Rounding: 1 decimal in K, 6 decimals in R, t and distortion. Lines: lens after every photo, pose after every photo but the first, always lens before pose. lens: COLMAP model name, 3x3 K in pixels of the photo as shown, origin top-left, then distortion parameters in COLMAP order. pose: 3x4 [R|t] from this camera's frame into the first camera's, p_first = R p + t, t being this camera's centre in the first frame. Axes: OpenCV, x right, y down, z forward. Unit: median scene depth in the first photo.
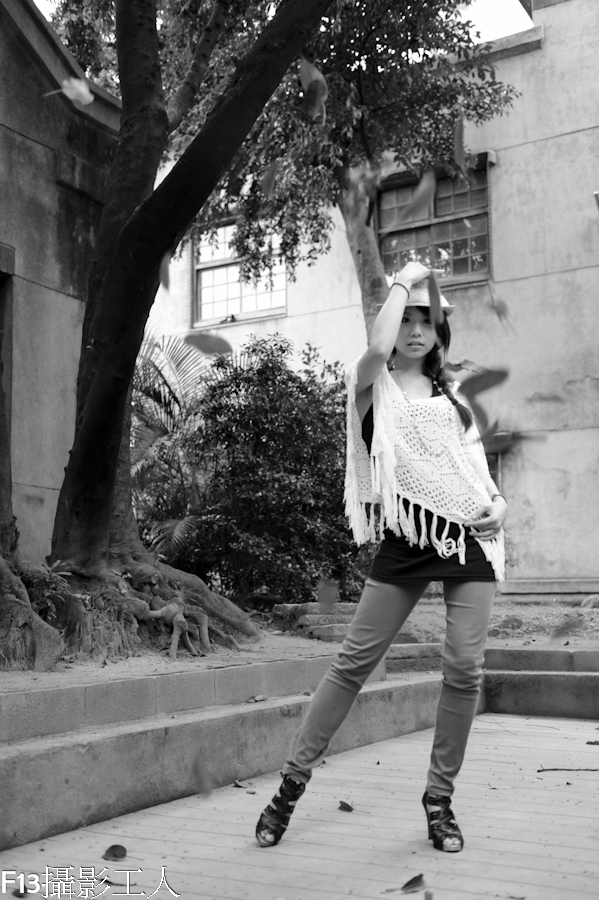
lens RADIAL K [[1059.6, 0, 299.5], [0, 1059.6, 450.0], [0, 0, 1]] dist [0.085480, 0.016727]
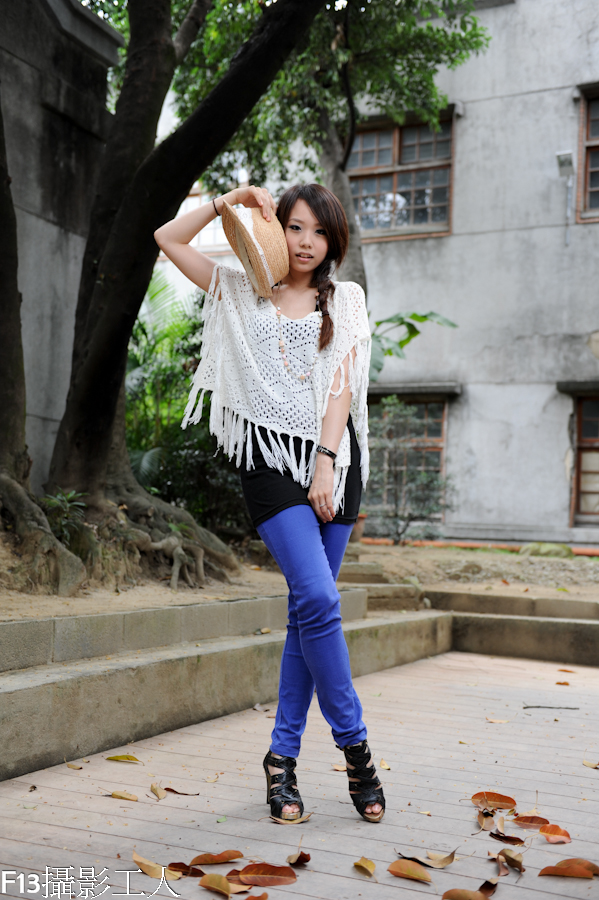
lens RADIAL K [[1052.6, 0, 299.5], [0, 1052.6, 450.0], [0, 0, 1]] dist [0.082552, 0.020503]
pose [[0.995495, 0.056803, 0.075916, -0.053078], [-0.061446, 0.996287, 0.060297, -0.006931], [-0.072209, -0.064690, 0.995289, -0.022126]]
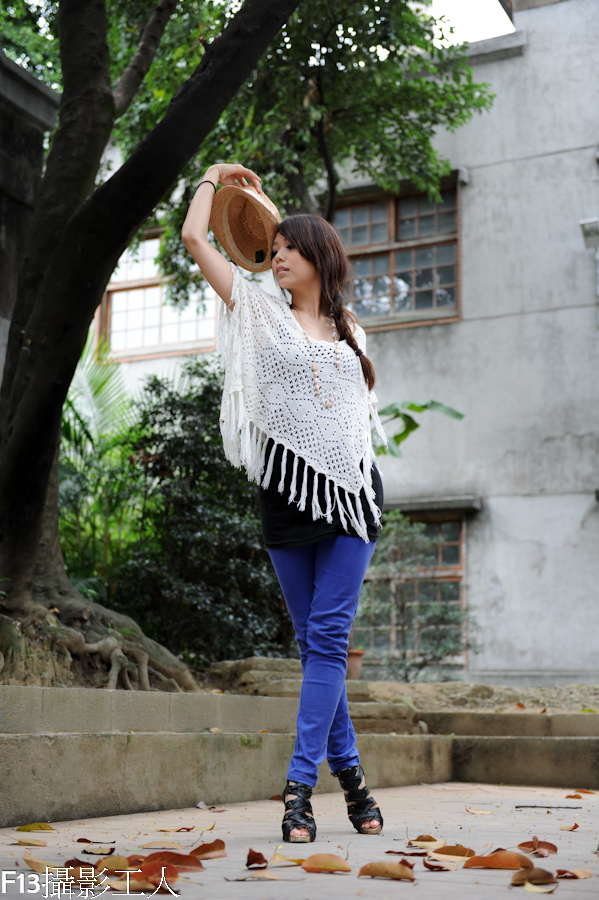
lens RADIAL K [[1333.7, 0, 299.5], [0, 1333.7, 450.0], [0, 0, 1]] dist [0.125692, -0.003628]
pose [[0.996933, 0.038672, 0.068044, -0.029843], [-0.034232, 0.997281, -0.065253, 0.037787], [-0.070383, 0.062724, 0.995546, -0.091013]]
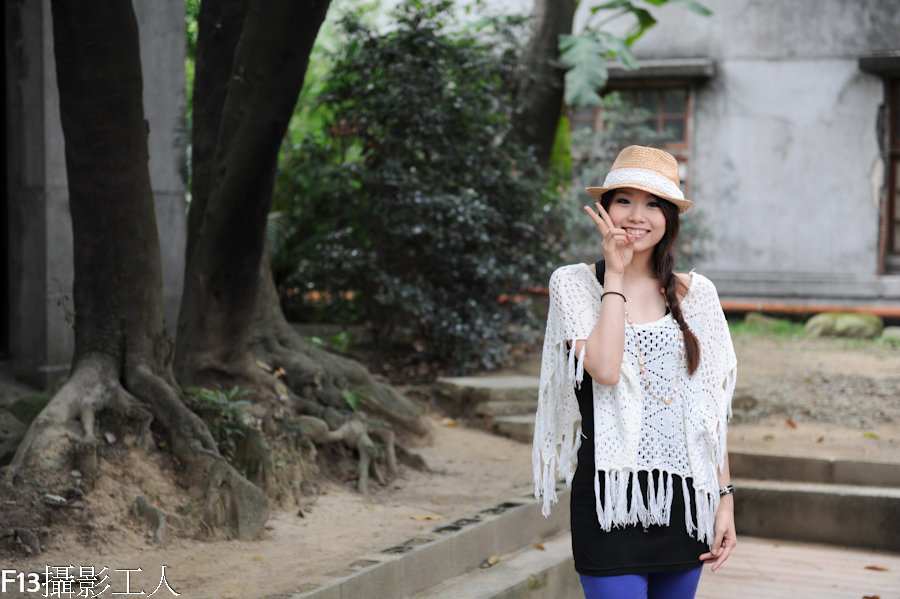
lens RADIAL K [[1704.3, 0, 450.0], [0, 1704.3, 299.5], [0, 0, 1]] dist [0.102615, -0.015905]
pose [[0.996184, 0.011527, 0.086519, -0.107638], [-0.028002, 0.981052, 0.191713, -0.127019], [-0.082670, -0.193404, 0.977630, -0.151745]]
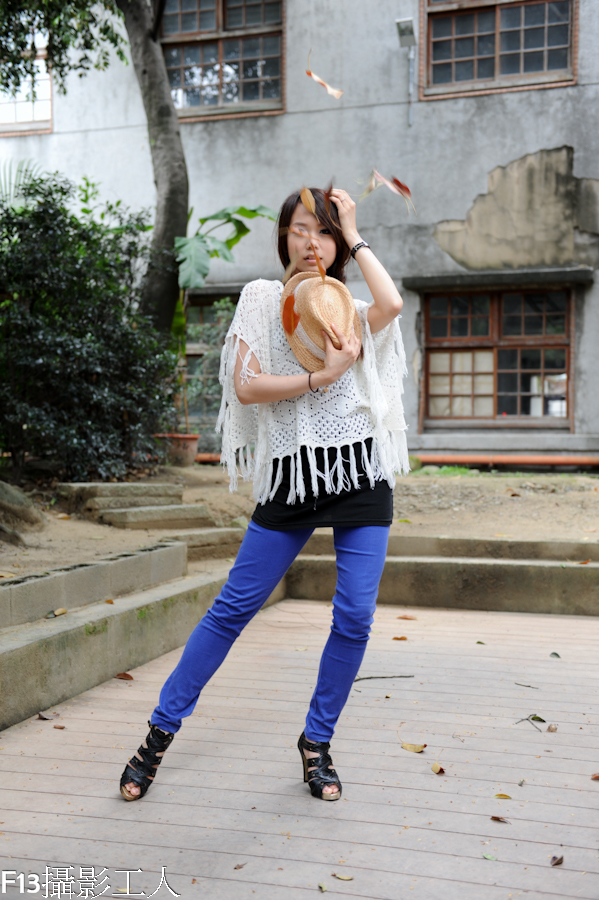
lens RADIAL K [[1120.2, 0, 299.5], [0, 1120.2, 450.0], [0, 0, 1]] dist [0.090277, 0.063593]
pose [[0.976743, 0.004962, 0.214357, -0.025100], [-0.038078, 0.987855, 0.150639, -0.032568], [-0.211006, -0.155298, 0.965069, 0.026105]]
